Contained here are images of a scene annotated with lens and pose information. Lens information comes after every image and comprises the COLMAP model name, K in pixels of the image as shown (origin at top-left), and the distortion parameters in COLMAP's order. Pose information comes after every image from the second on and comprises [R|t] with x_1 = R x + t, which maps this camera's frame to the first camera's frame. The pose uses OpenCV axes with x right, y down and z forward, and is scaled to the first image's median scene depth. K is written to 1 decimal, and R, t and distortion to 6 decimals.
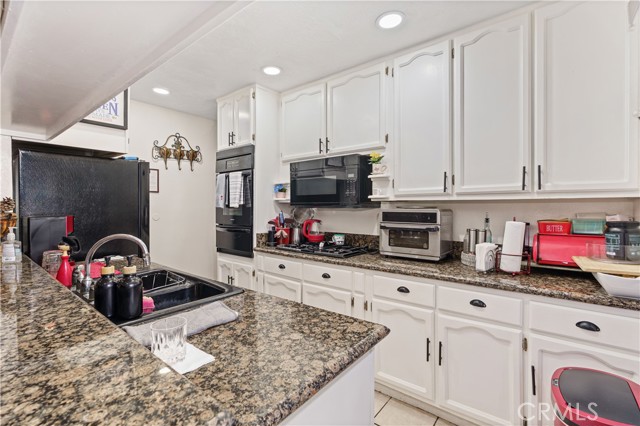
lens RADIAL K [[291.5, 0, 316.6], [0, 291.5, 211.1], [0, 0, 1]] dist [-0.003727, 0.000190]
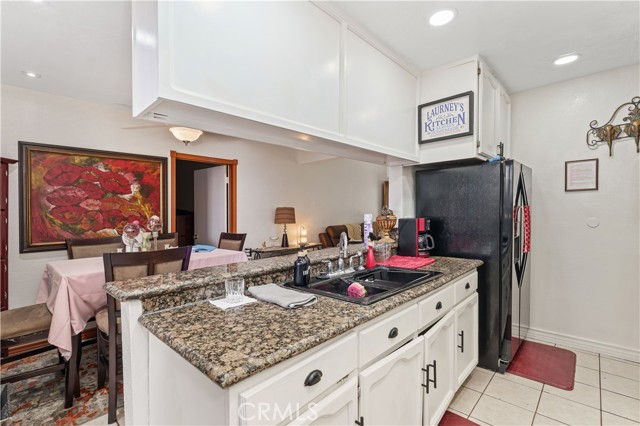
lens RADIAL K [[291.5, 0, 317.1], [0, 291.5, 216.3], [0, 0, 1]] dist [-0.003727, 0.000190]
pose [[-0.086832, 0.011626, -0.996155, 0.955552], [-0.000648, 0.999931, 0.011727, -0.017920], [0.996223, 0.001664, -0.086819, 1.311679]]
